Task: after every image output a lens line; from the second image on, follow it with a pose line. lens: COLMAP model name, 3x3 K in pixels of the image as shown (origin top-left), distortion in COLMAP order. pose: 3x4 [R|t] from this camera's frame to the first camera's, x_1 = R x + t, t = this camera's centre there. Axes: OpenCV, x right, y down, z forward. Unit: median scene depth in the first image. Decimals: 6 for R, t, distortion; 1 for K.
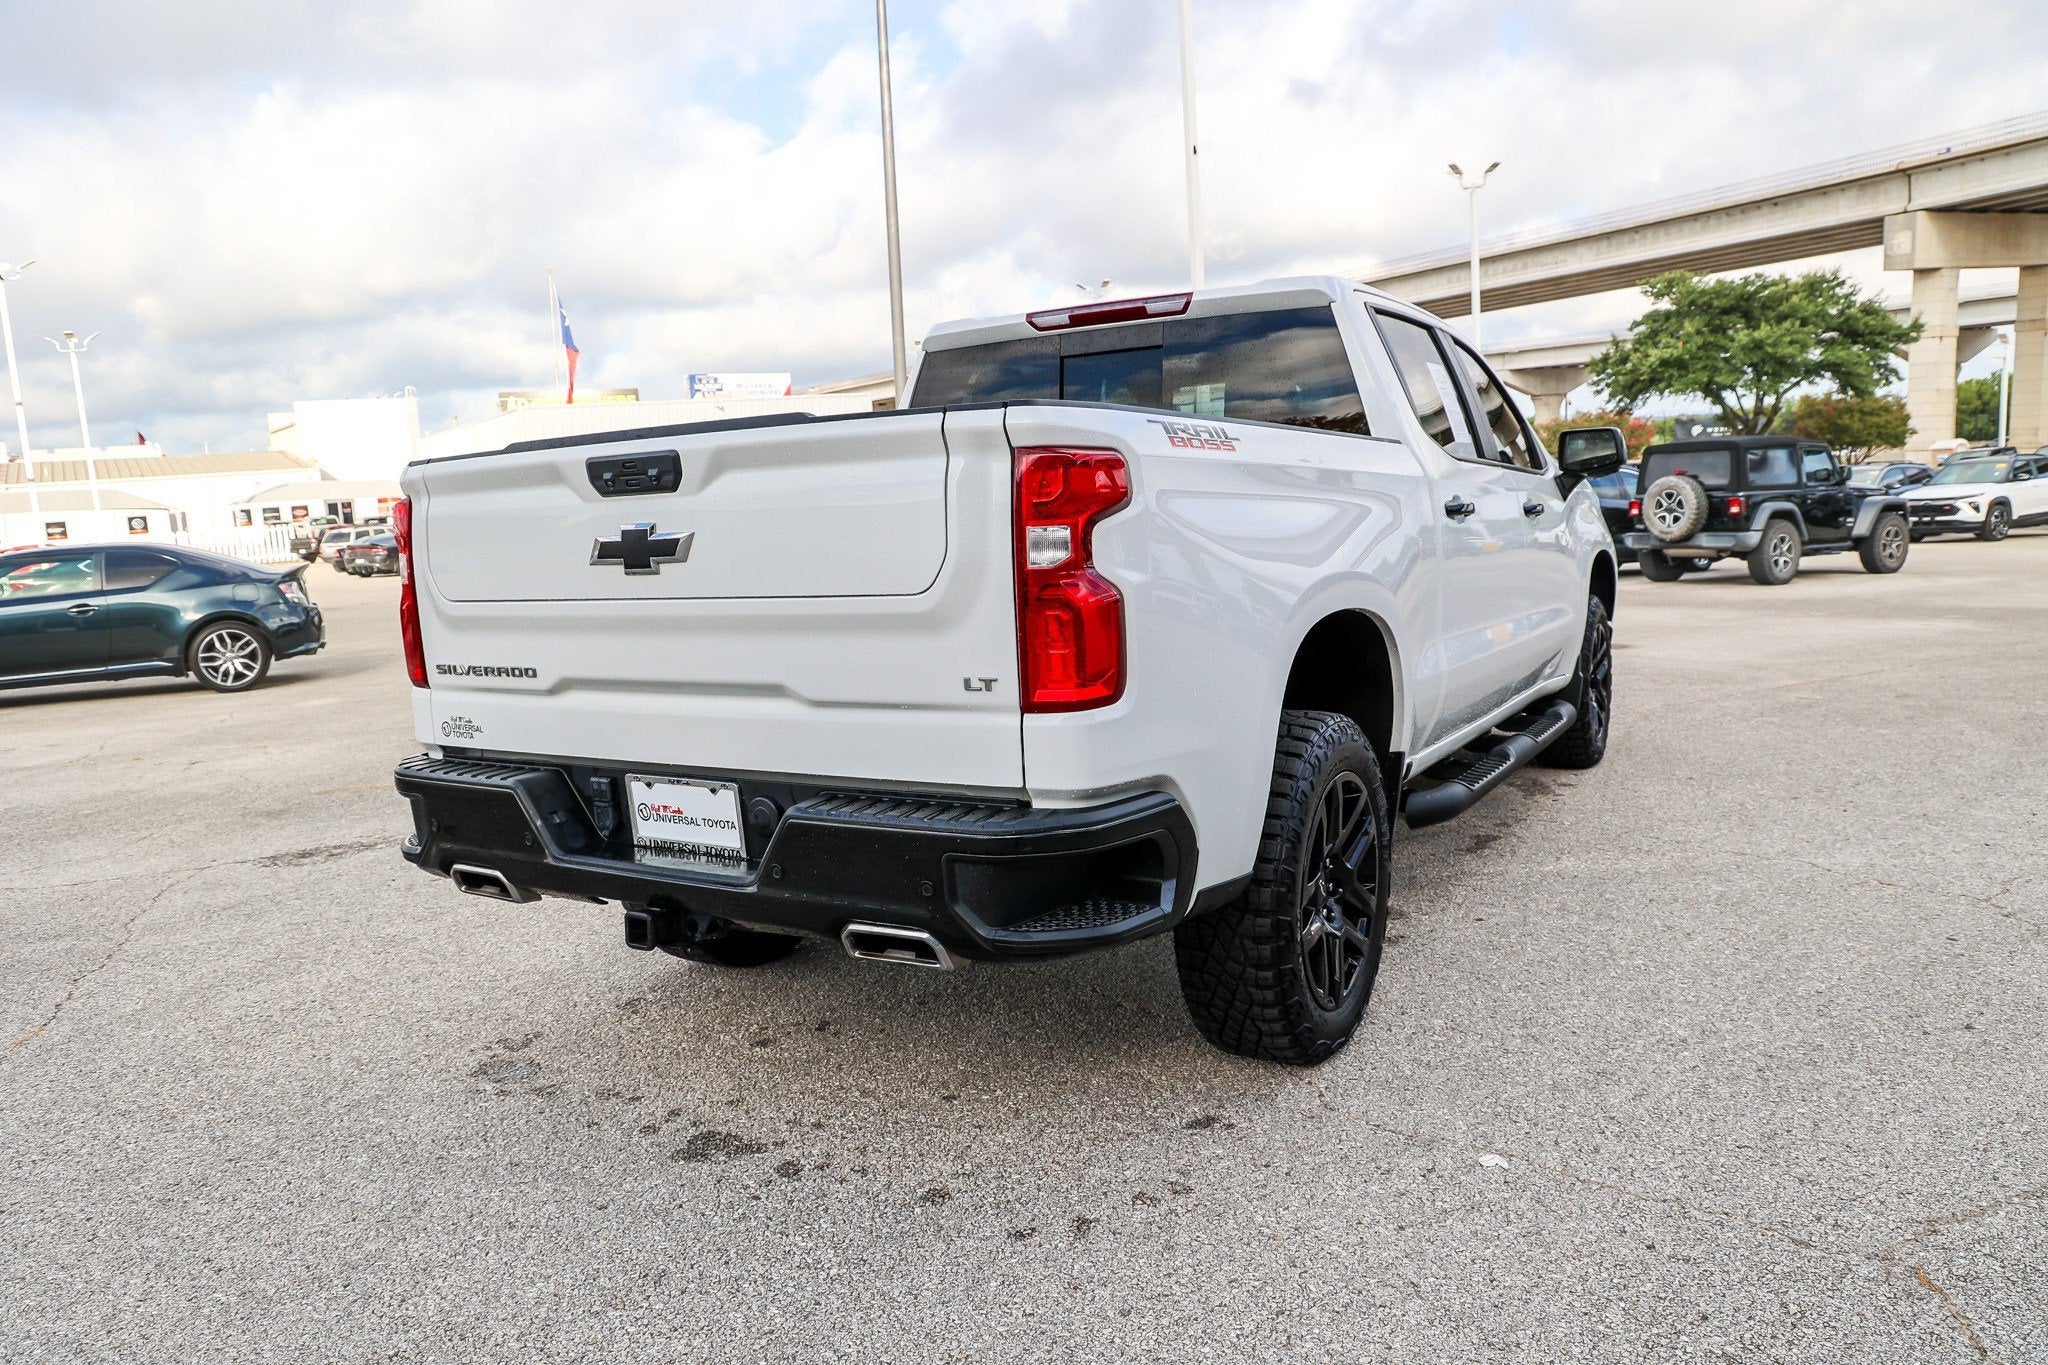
lens RADIAL K [[1404.2, 0, 1031.1], [0, 1404.2, 682.4], [0, 0, 1]] dist [-0.090885, 0.062377]
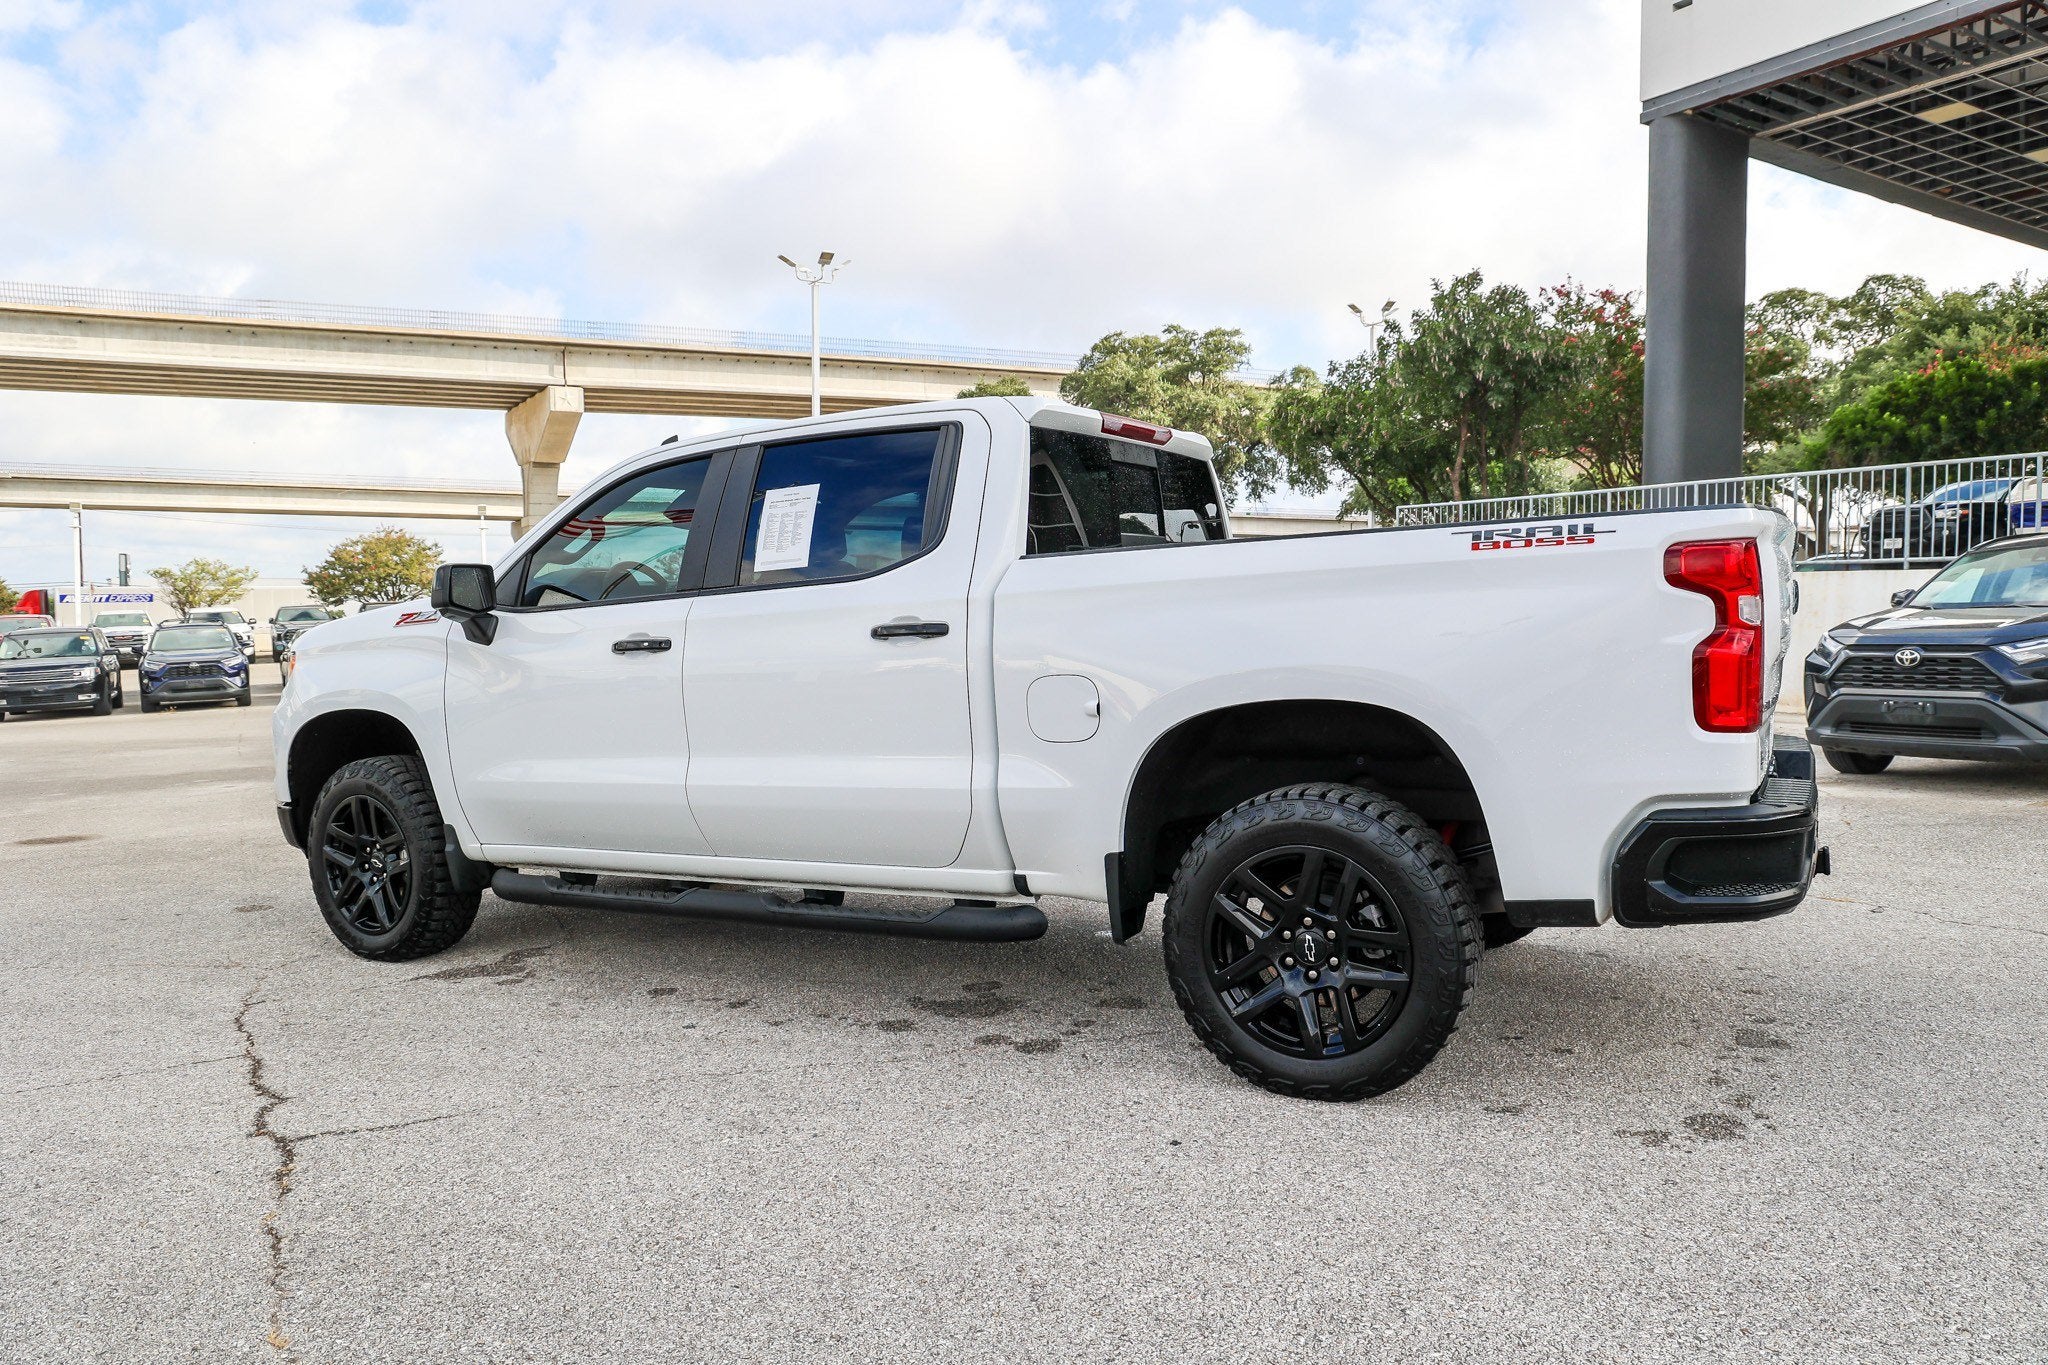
lens RADIAL K [[1396.8, 0, 1035.7], [0, 1396.8, 683.9], [0, 0, 1]] dist [-0.093037, 0.063928]
pose [[-0.022118, -0.003755, 0.999748, -1.496304], [0.156036, 0.987725, 0.007161, -0.124556], [-0.987504, 0.156155, -0.021261, 1.623600]]
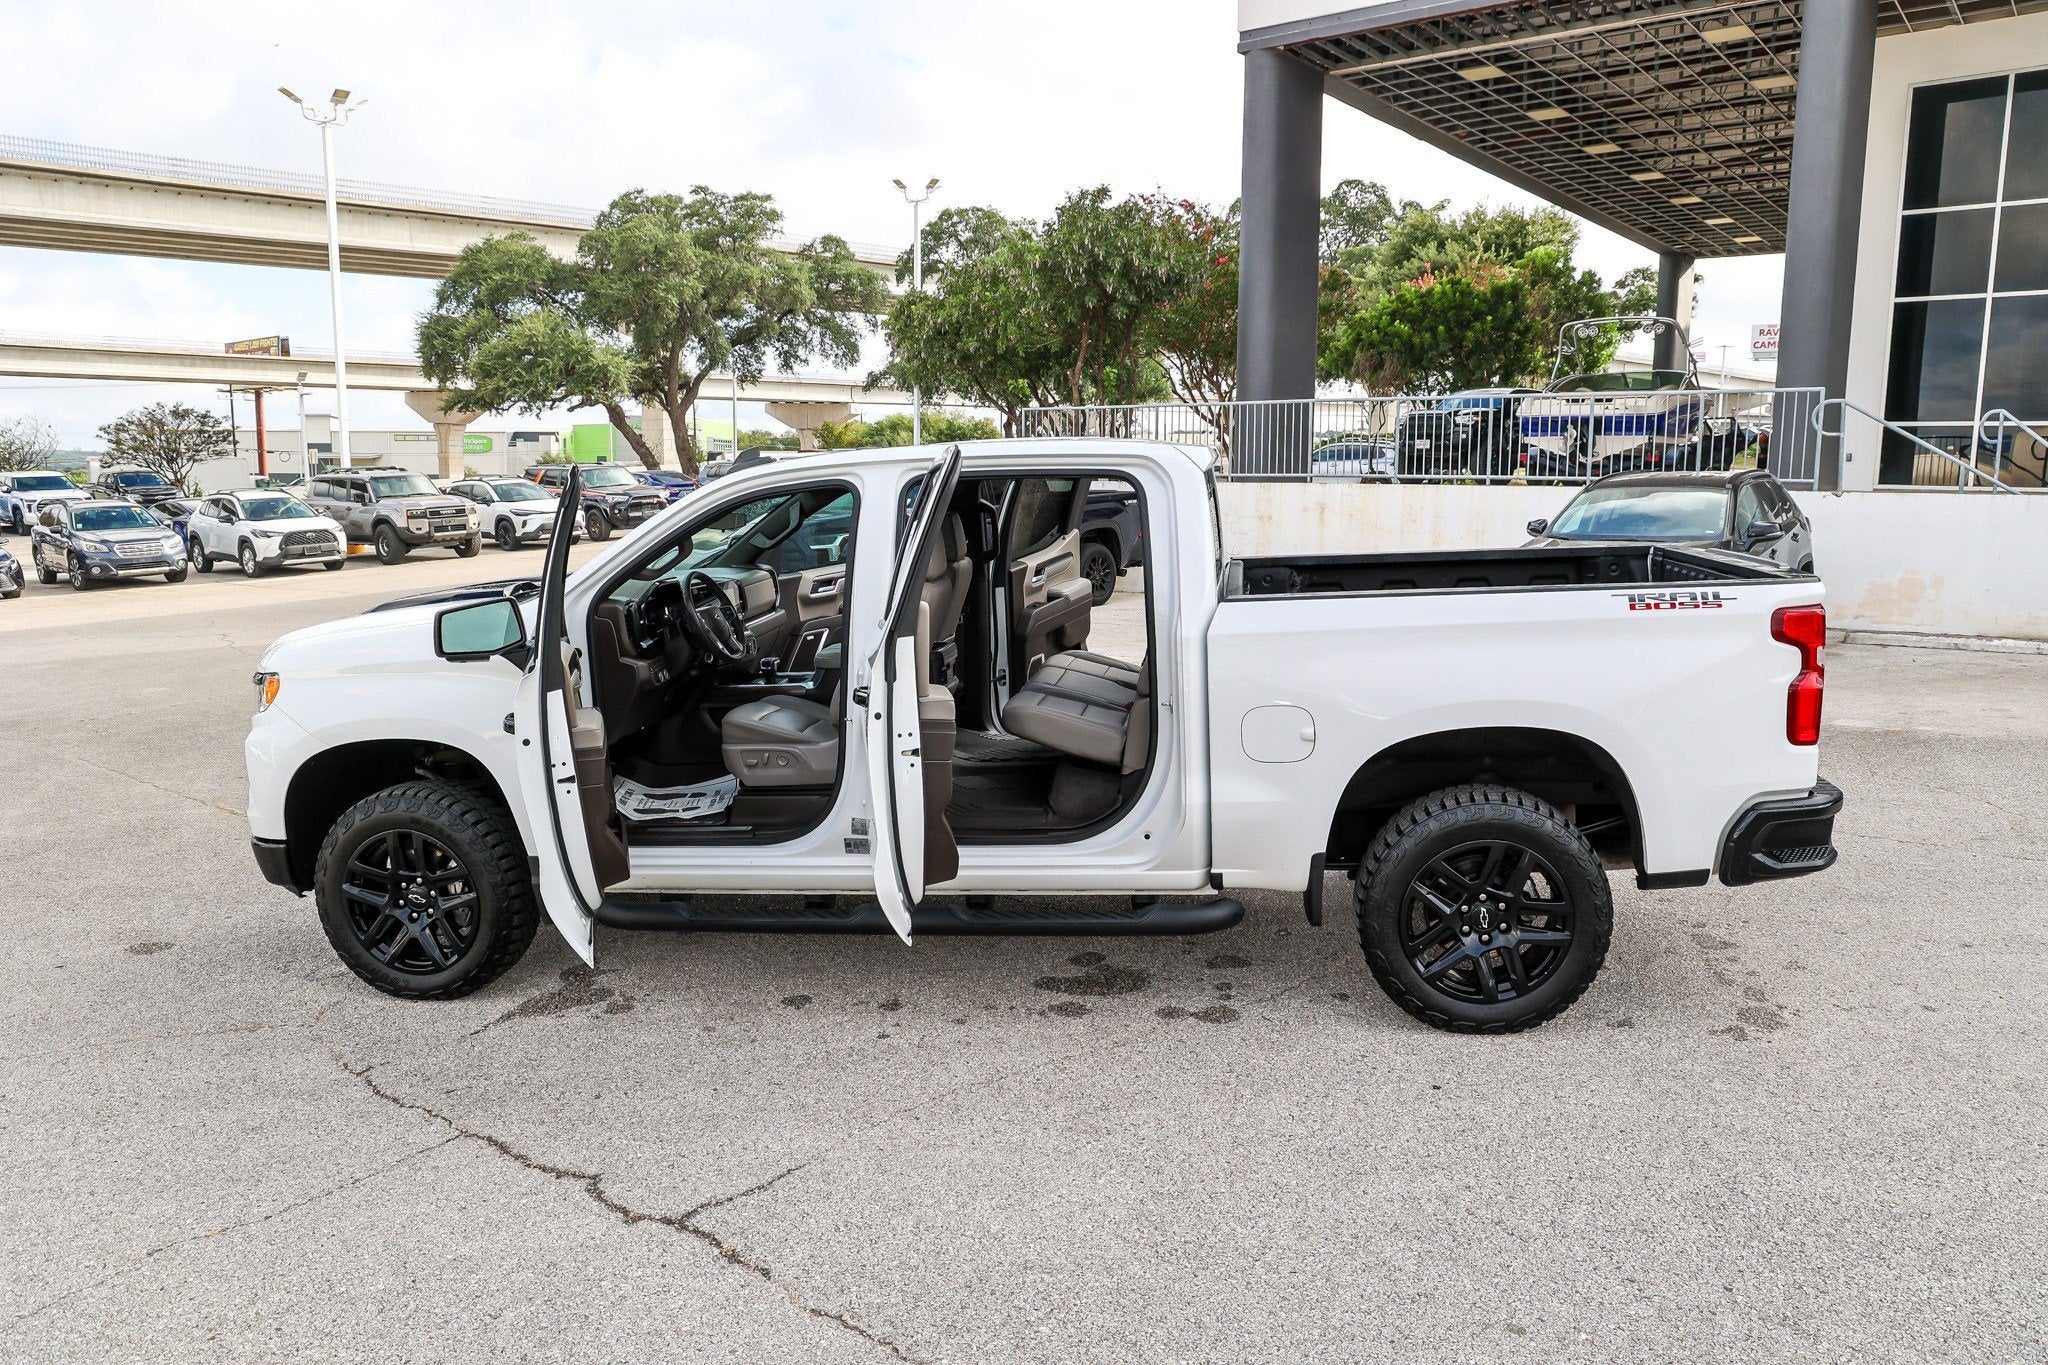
lens RADIAL K [[1404.2, 0, 1031.1], [0, 1404.2, 682.4], [0, 0, 1]] dist [-0.090885, 0.062377]
pose [[-0.369885, -0.090255, 0.924683, -1.499597], [0.159255, 0.974381, 0.158810, -0.419685], [-0.915327, 0.206002, -0.346035, 2.315351]]
